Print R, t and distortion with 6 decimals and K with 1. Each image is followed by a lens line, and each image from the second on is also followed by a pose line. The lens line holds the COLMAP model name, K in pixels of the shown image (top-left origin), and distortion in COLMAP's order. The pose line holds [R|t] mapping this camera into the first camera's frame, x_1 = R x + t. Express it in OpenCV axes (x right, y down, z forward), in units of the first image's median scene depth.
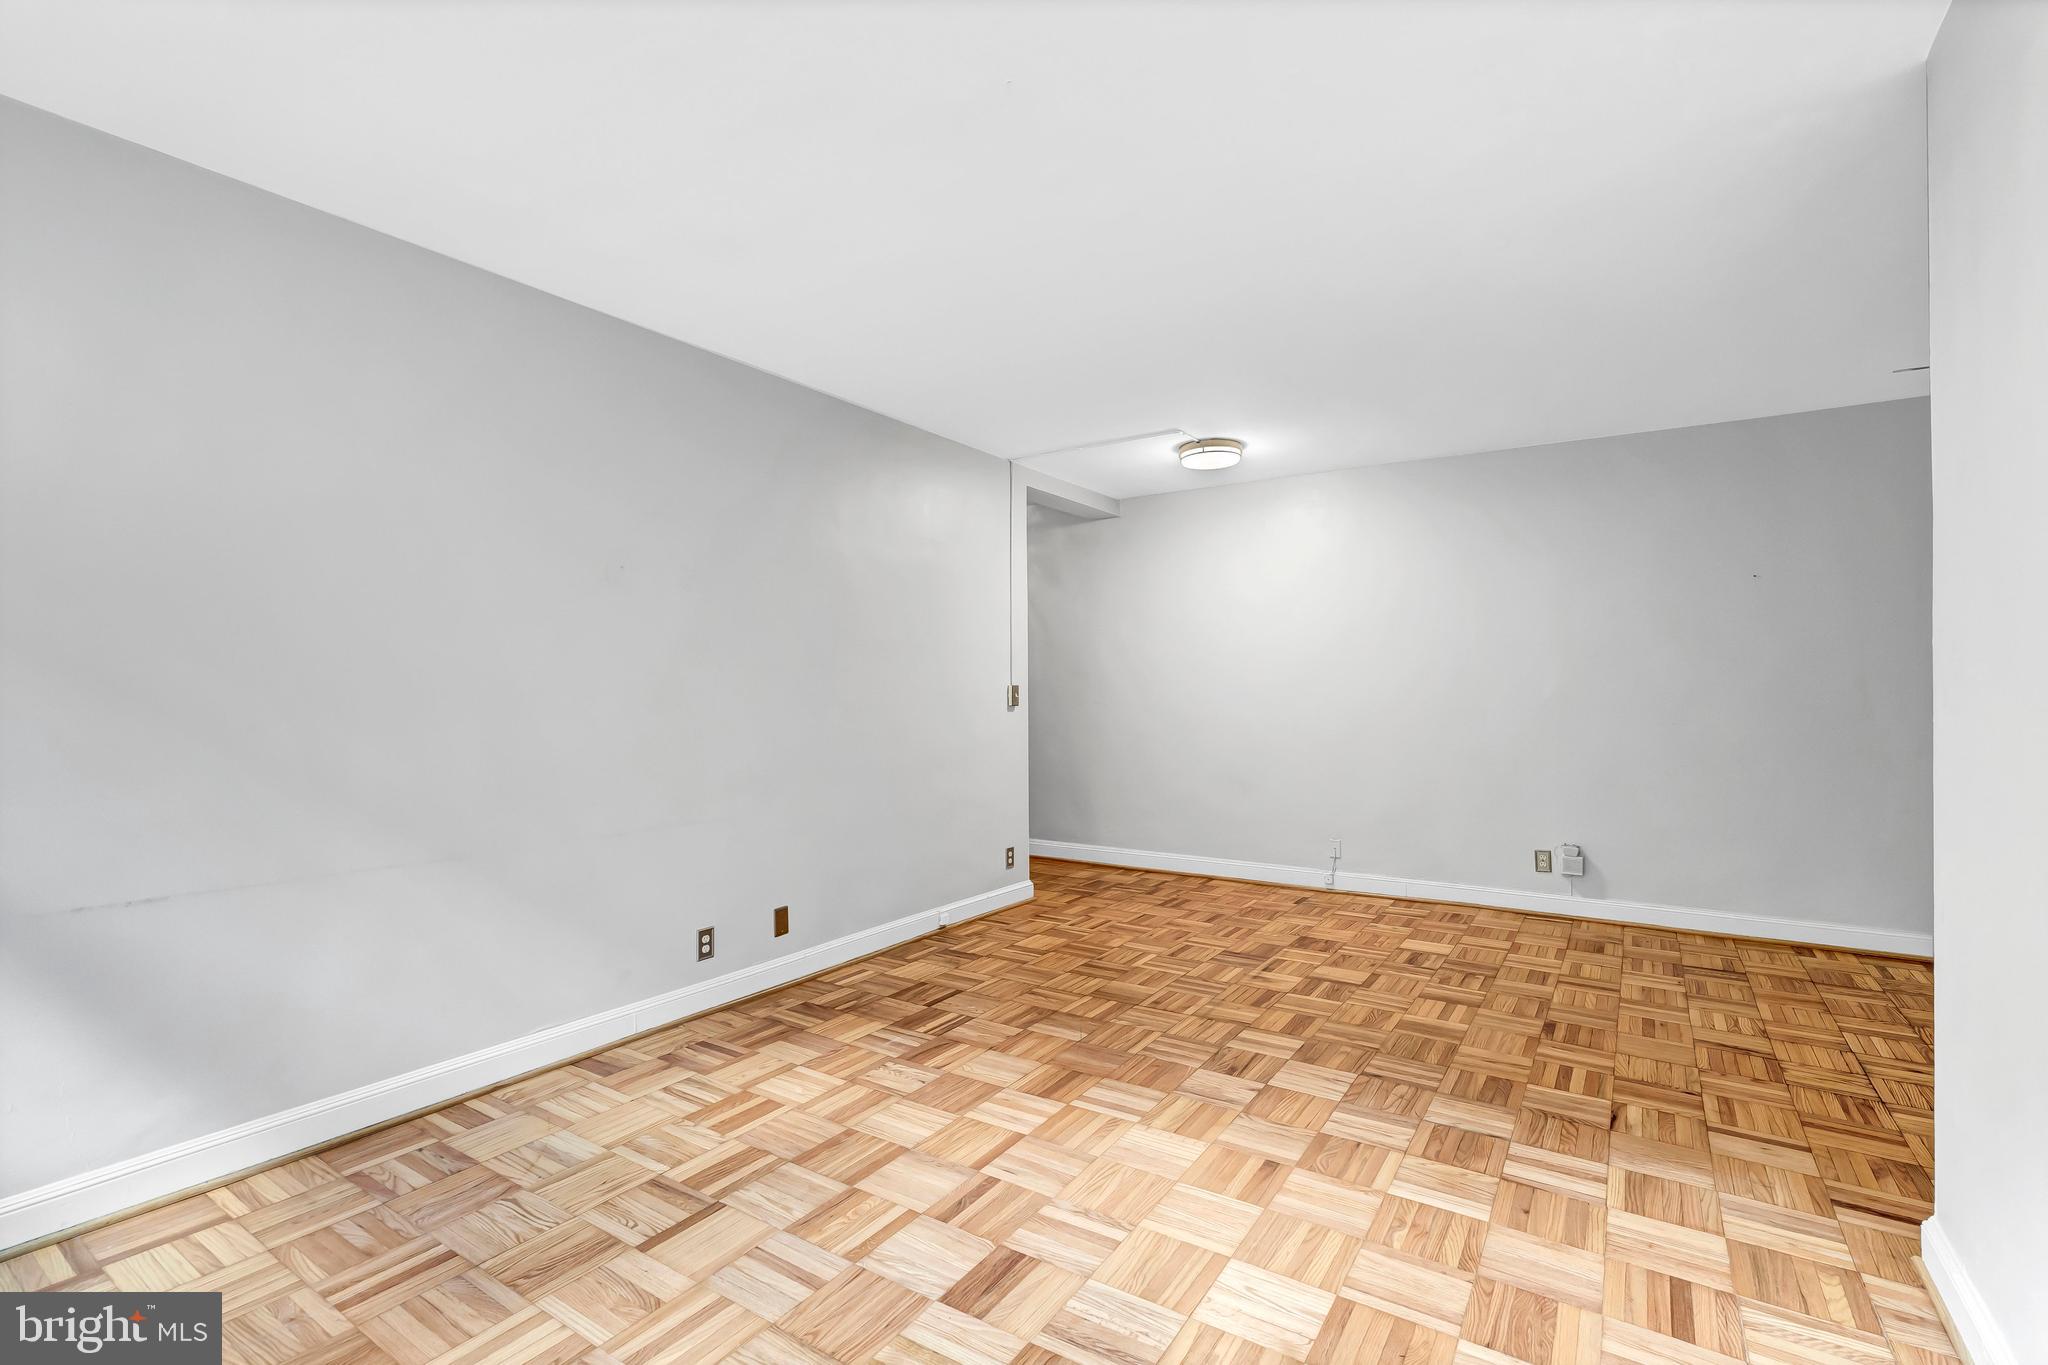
lens RADIAL K [[925.6, 0, 1032.2], [0, 925.6, 688.6], [0, 0, 1]] dist [-0.002031, -0.000335]
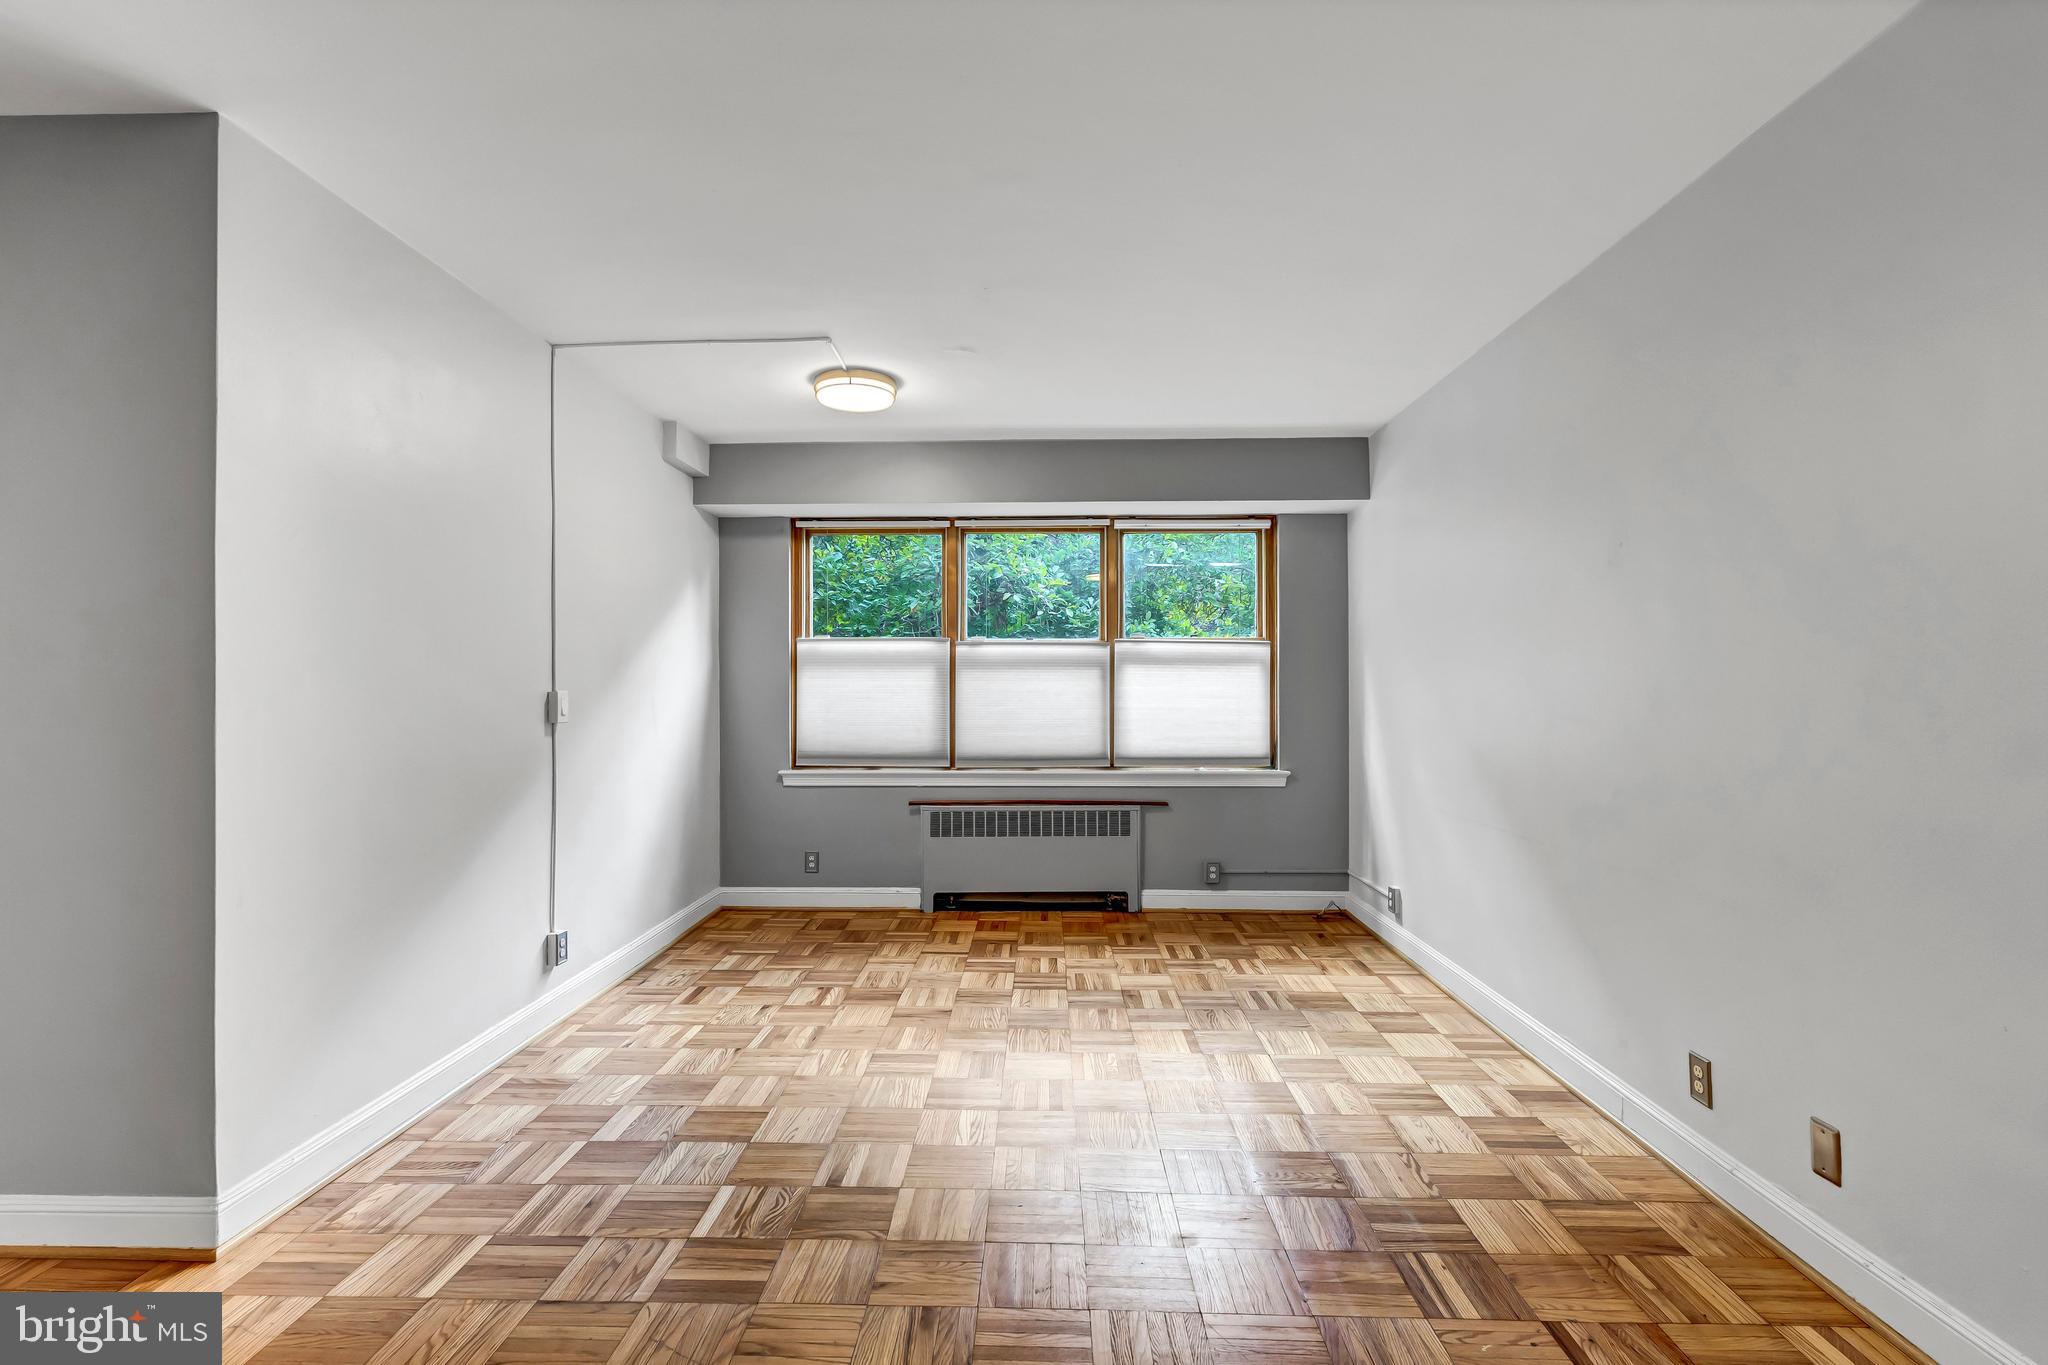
lens RADIAL K [[948.2, 0, 1024.0], [0, 948.2, 682.5], [0, 0, 1]] dist [0.000417, 0.000167]
pose [[-0.851979, 0.002590, -0.523570, 0.416482], [0.004214, 0.999989, -0.001910, -0.009142], [0.523559, -0.003833, -0.851981, 1.334417]]
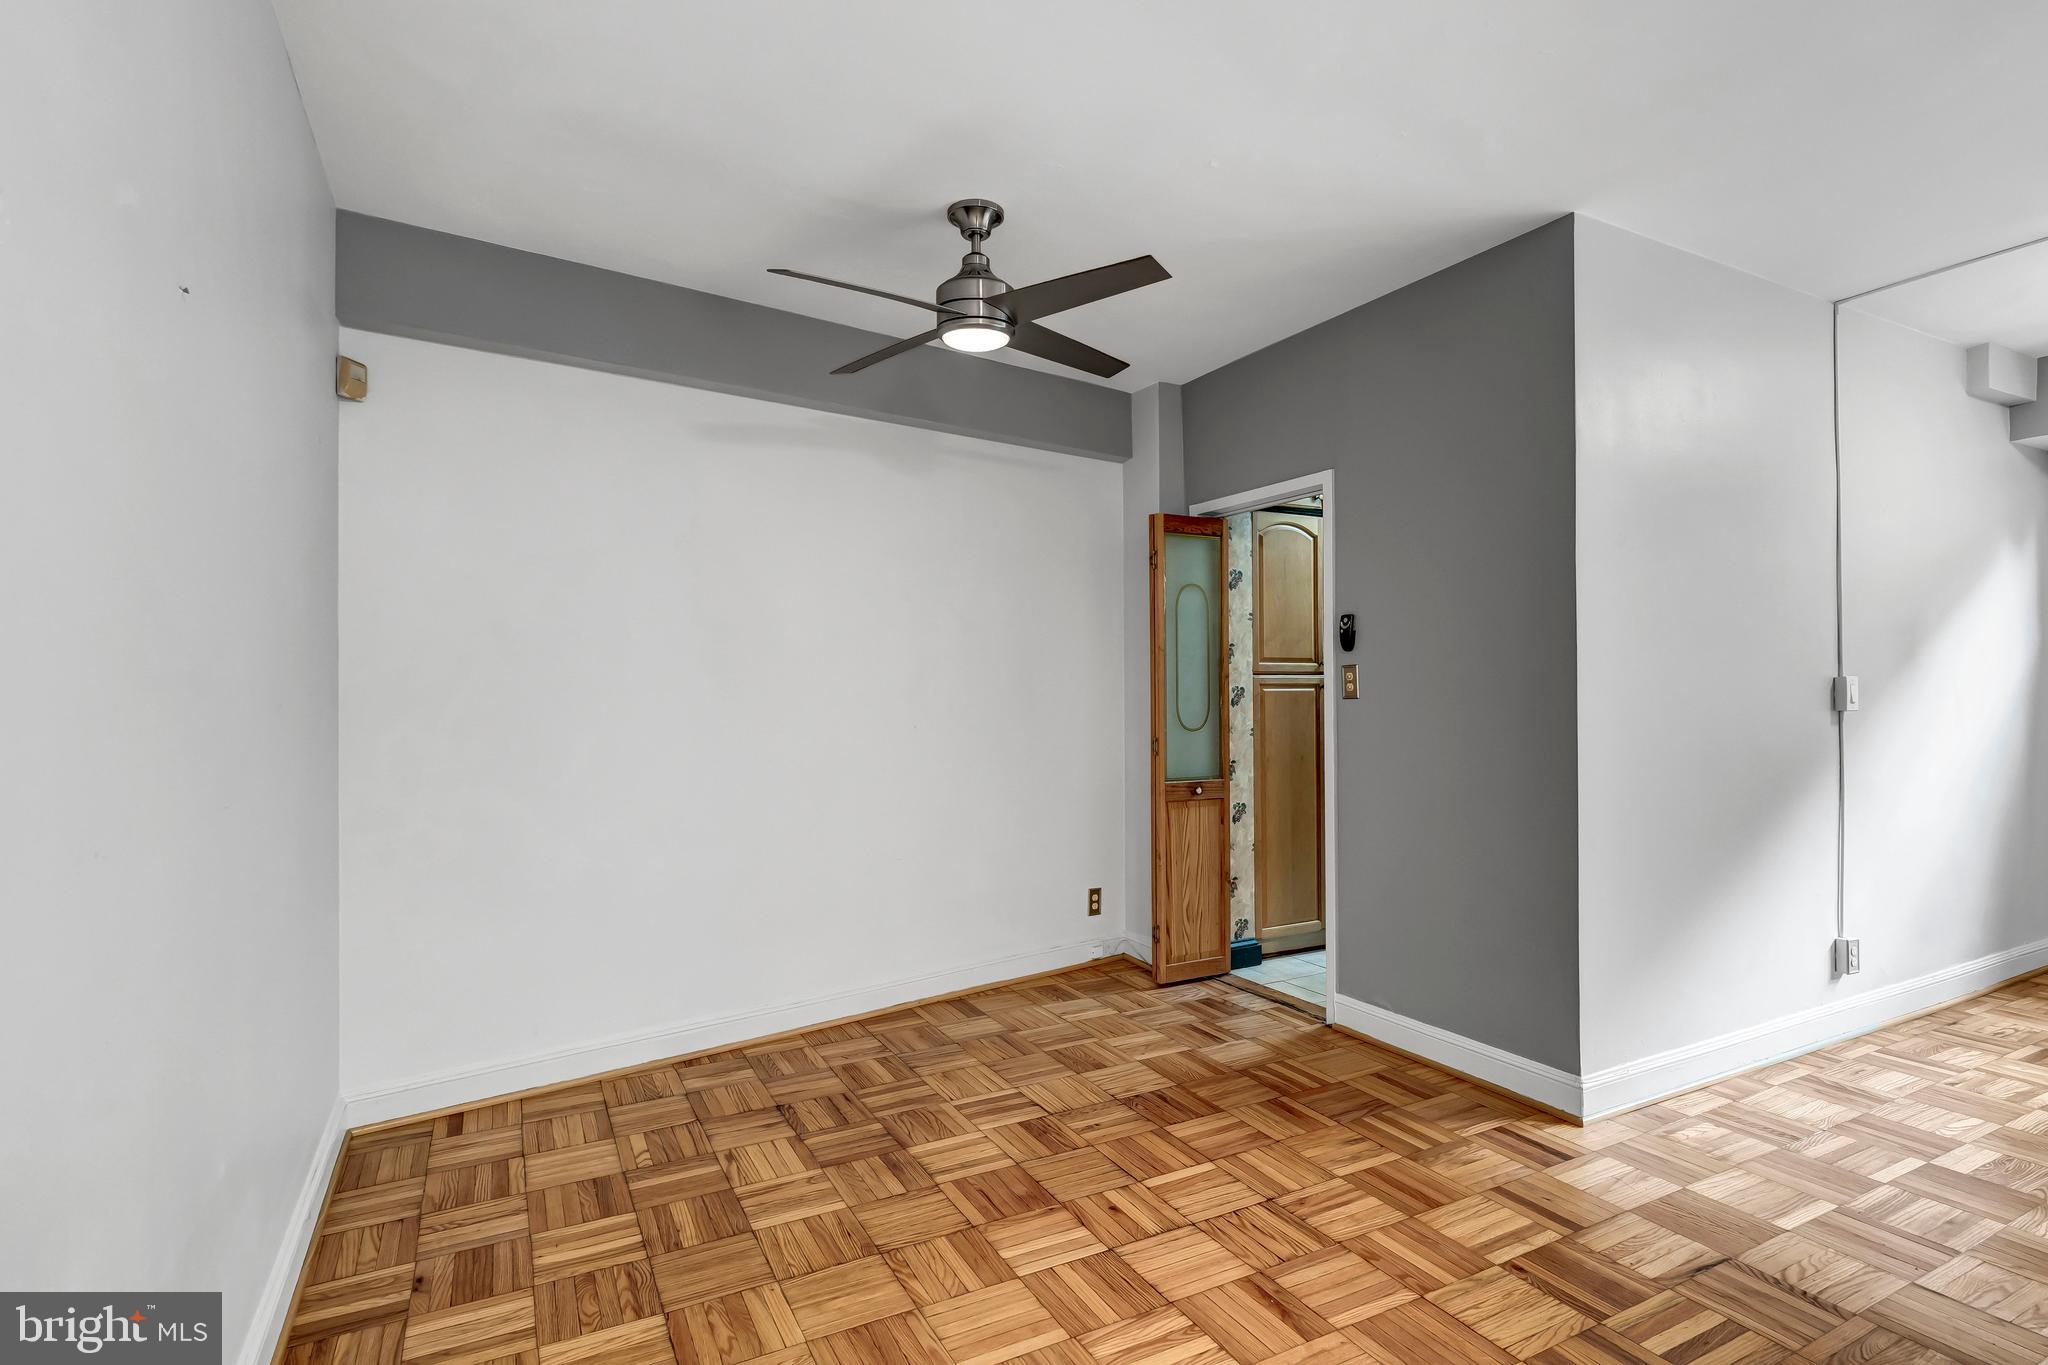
lens RADIAL K [[1019.6, 0, 1024.0], [0, 1019.6, 682.5], [0, 0, 1]] dist [-0.002441, -0.000616]
pose [[-0.873440, 0.011573, 0.486795, 0.527635], [0.008888, 0.999930, -0.007826, 0.002979], [-0.486852, -0.002509, -0.873481, 1.475839]]
